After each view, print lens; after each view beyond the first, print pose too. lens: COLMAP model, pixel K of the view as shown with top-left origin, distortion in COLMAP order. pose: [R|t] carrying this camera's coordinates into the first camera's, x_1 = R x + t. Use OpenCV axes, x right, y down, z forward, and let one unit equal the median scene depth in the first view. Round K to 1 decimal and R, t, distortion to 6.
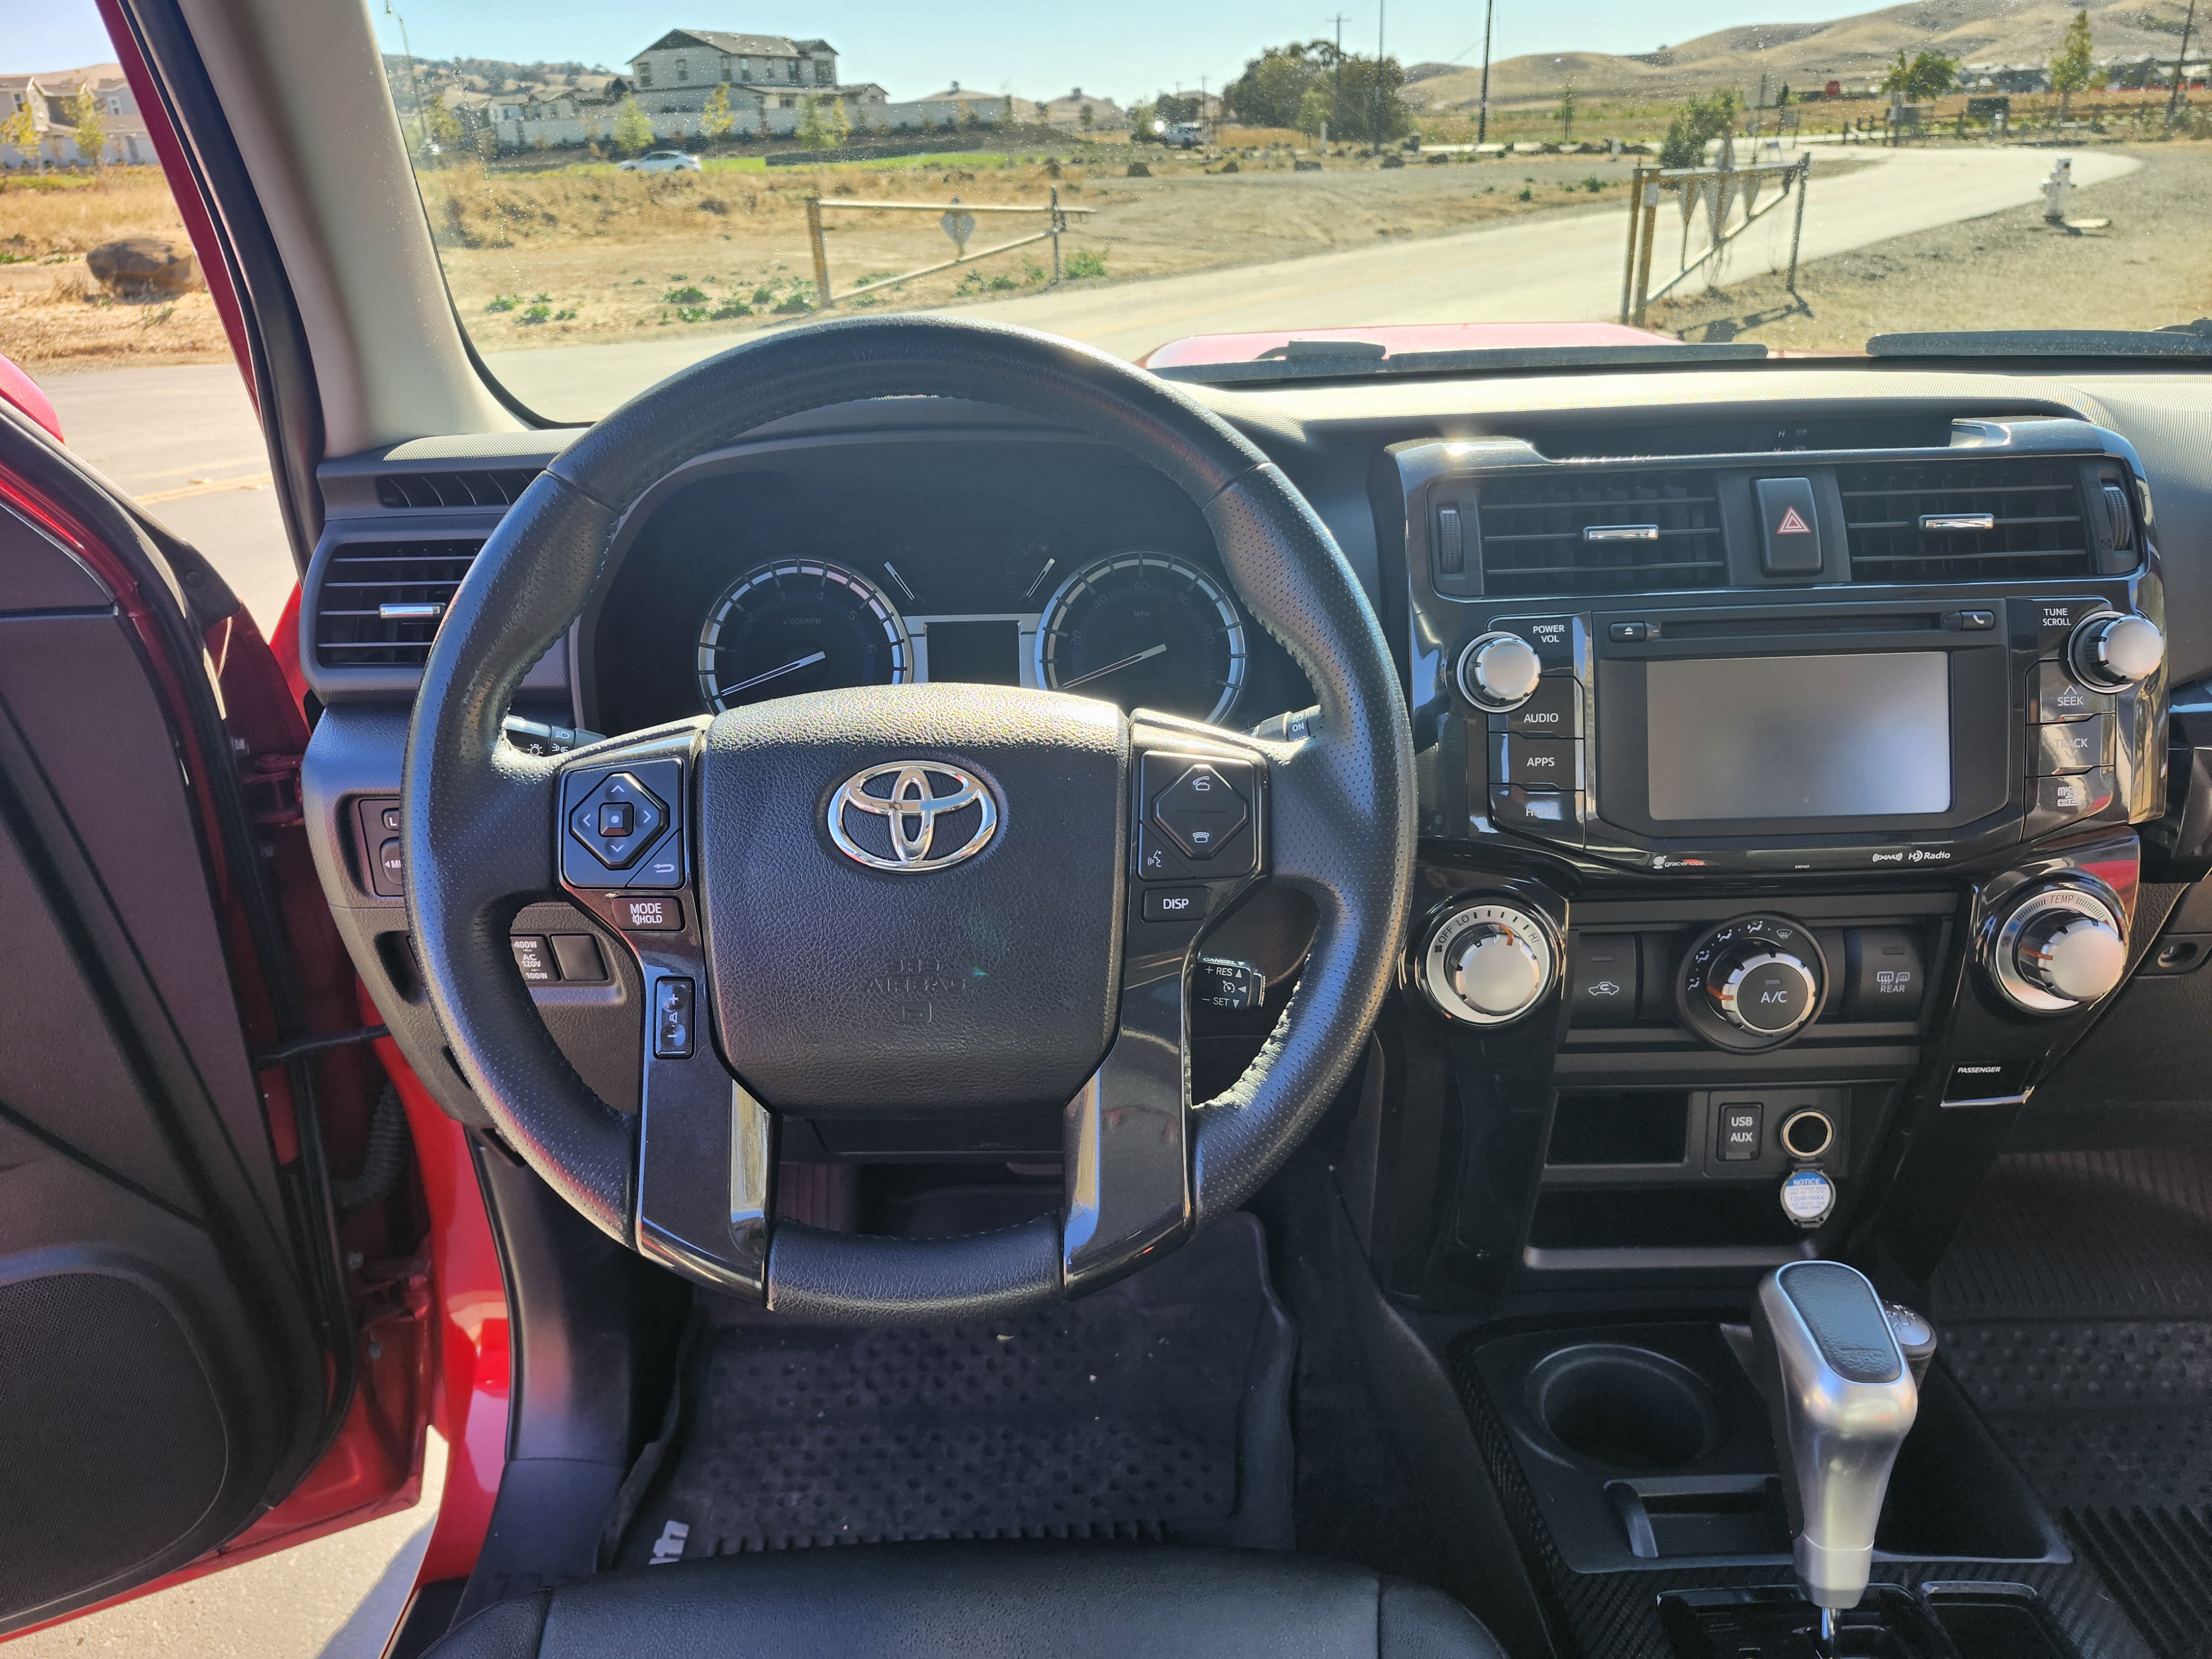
lens RADIAL K [[1515.6, 0, 1020.2], [0, 1515.6, 817.8], [0, 0, 1]] dist [0.045767, -0.042512]
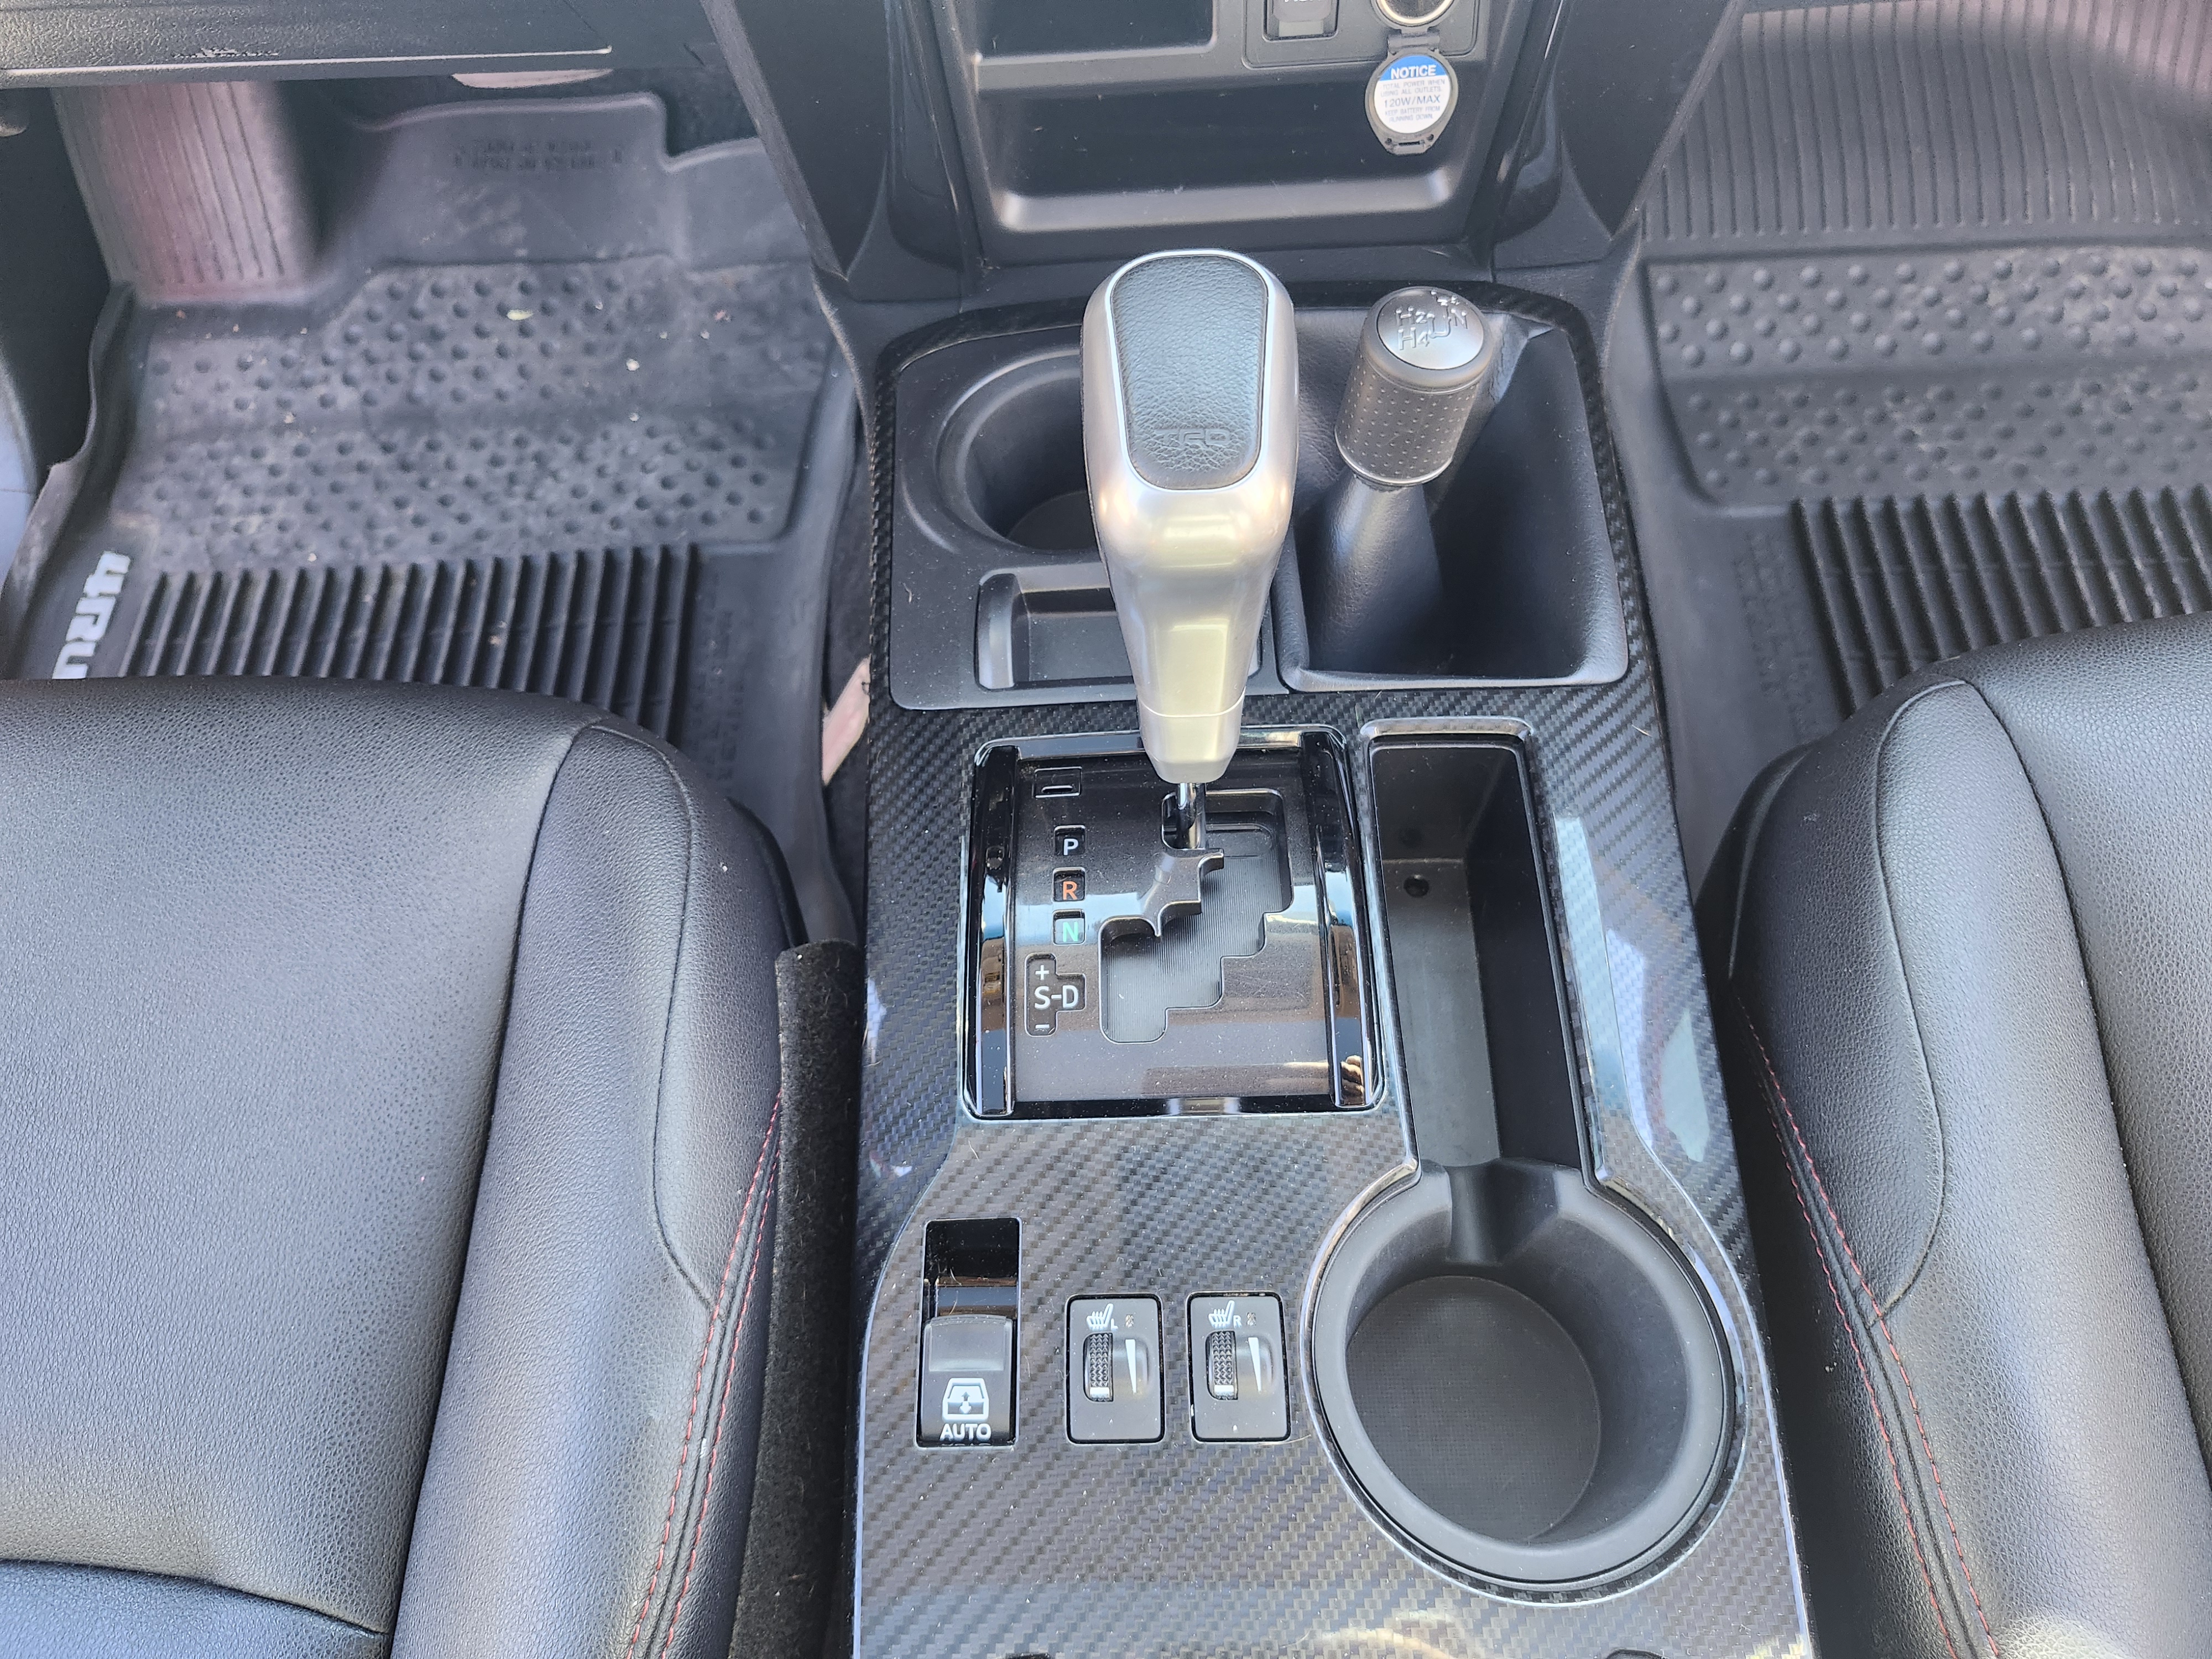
lens RADIAL K [[1515.6, 0, 1141.5], [0, 1515.6, 701.7], [0, 0, 1]] dist [0.045767, -0.042512]
pose [[0.999513, -0.030739, -0.005435, 0.318880], [0.028010, 0.806317, 0.590820, 0.067539], [-0.013779, -0.590684, 0.806785, 0.310076]]
